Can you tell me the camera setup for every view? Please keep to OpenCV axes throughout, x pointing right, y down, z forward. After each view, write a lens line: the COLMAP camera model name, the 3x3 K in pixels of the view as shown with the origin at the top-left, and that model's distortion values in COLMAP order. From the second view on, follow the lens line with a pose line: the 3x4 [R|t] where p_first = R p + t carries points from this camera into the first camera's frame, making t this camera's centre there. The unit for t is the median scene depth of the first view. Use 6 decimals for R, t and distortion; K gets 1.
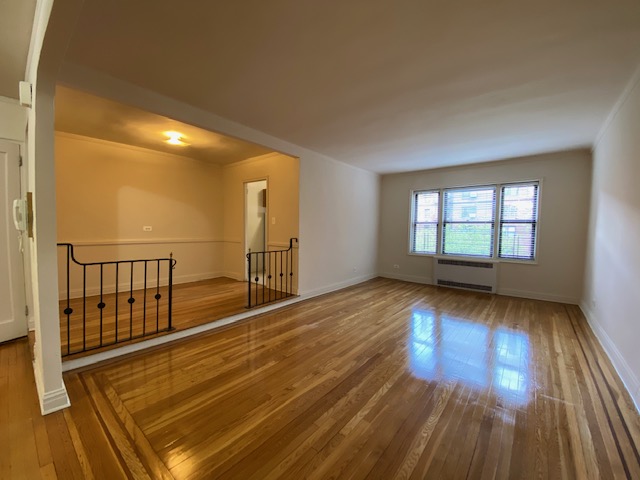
lens RADIAL K [[258.6, 0, 319.0], [0, 258.6, 242.3], [0, 0, 1]] dist [0.014409, -0.017809]
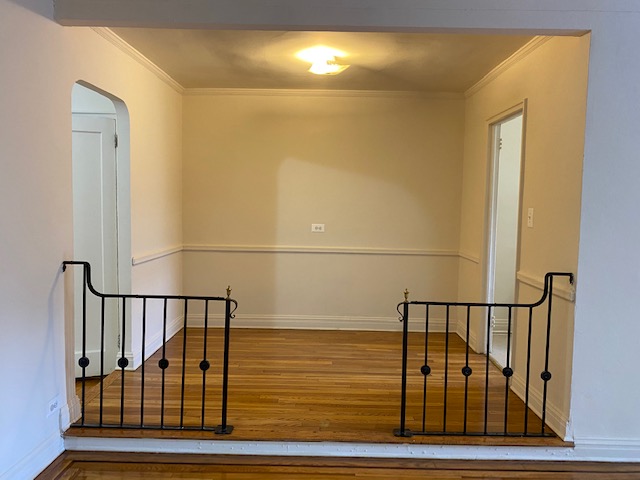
lens RADIAL K [[484.0, 0, 317.4], [0, 484.0, 237.8], [0, 0, 1]] dist [-0.003477, -0.004002]
pose [[0.628522, 0.047638, -0.776331, 0.210078], [-0.047162, 0.998620, 0.023096, -0.064252], [0.776360, 0.022097, 0.629902, 0.369242]]
